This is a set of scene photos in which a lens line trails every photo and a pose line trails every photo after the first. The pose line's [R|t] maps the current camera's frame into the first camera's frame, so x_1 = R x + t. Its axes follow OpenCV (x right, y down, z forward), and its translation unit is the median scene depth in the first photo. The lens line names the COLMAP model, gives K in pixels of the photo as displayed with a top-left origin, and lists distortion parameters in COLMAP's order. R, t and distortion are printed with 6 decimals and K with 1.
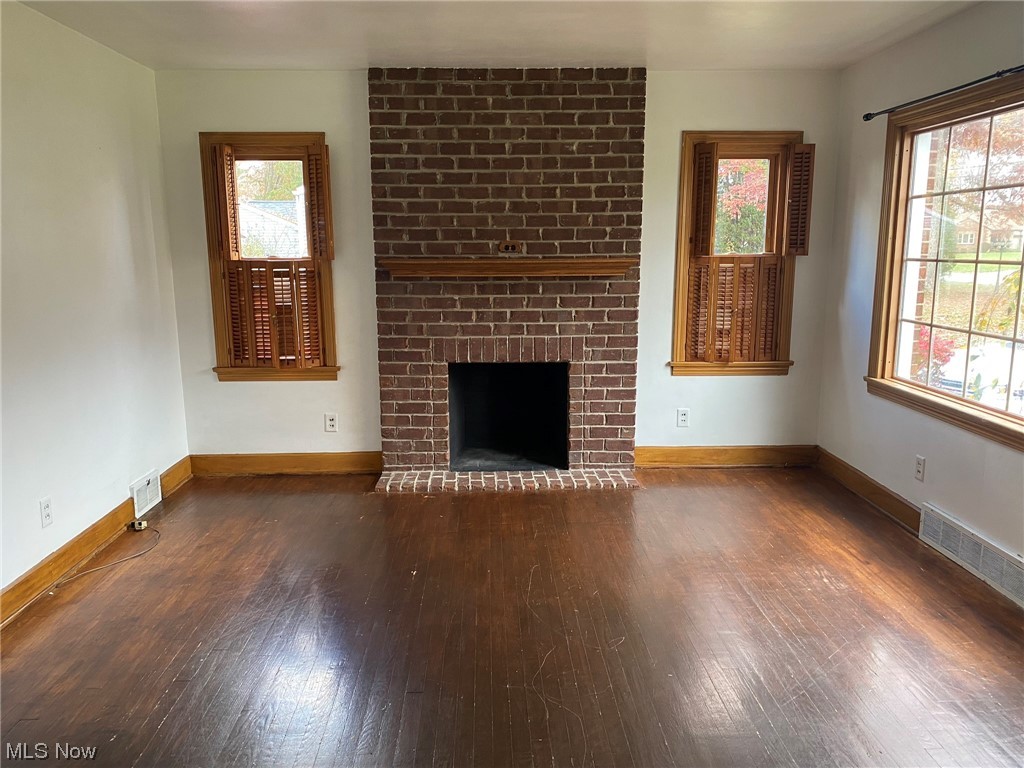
lens RADIAL K [[763.5, 0, 512.0], [0, 763.5, 384.0], [0, 0, 1]] dist [0.007700, -0.004993]
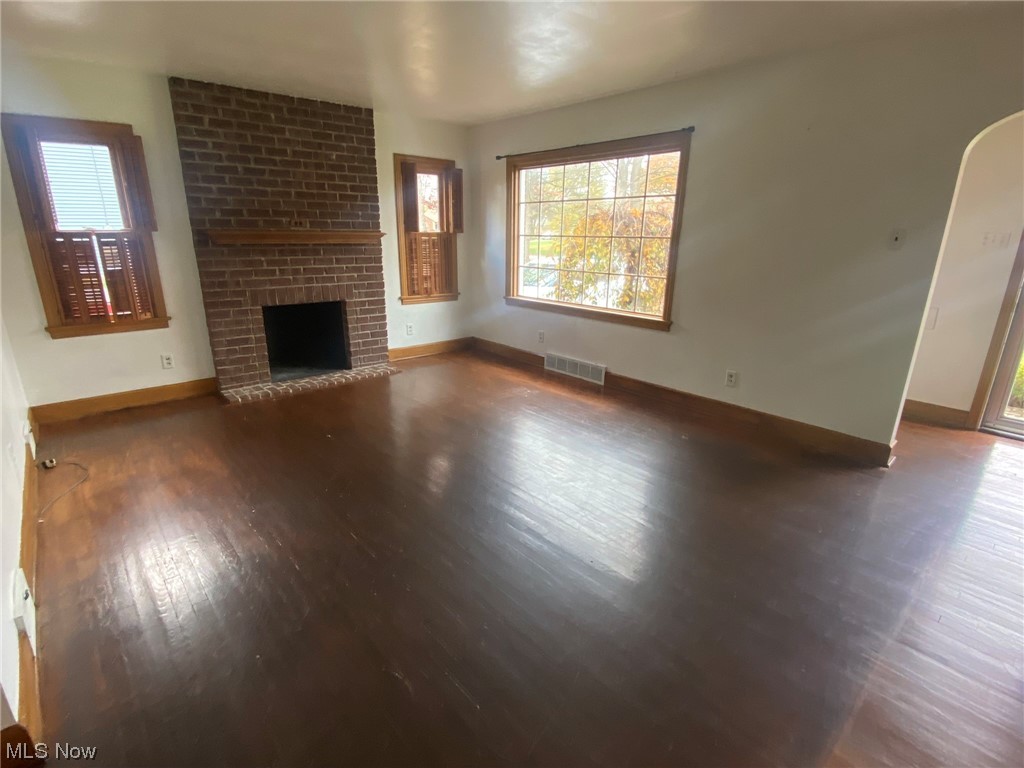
lens RADIAL K [[499.8, 0, 512.0], [0, 499.8, 384.0], [0, 0, 1]] dist [0.000899, -0.027450]
pose [[0.767920, -0.169649, 0.617671, -0.325013], [0.096546, 0.983928, 0.150214, 0.019198], [-0.633228, -0.055719, 0.771957, -0.012769]]
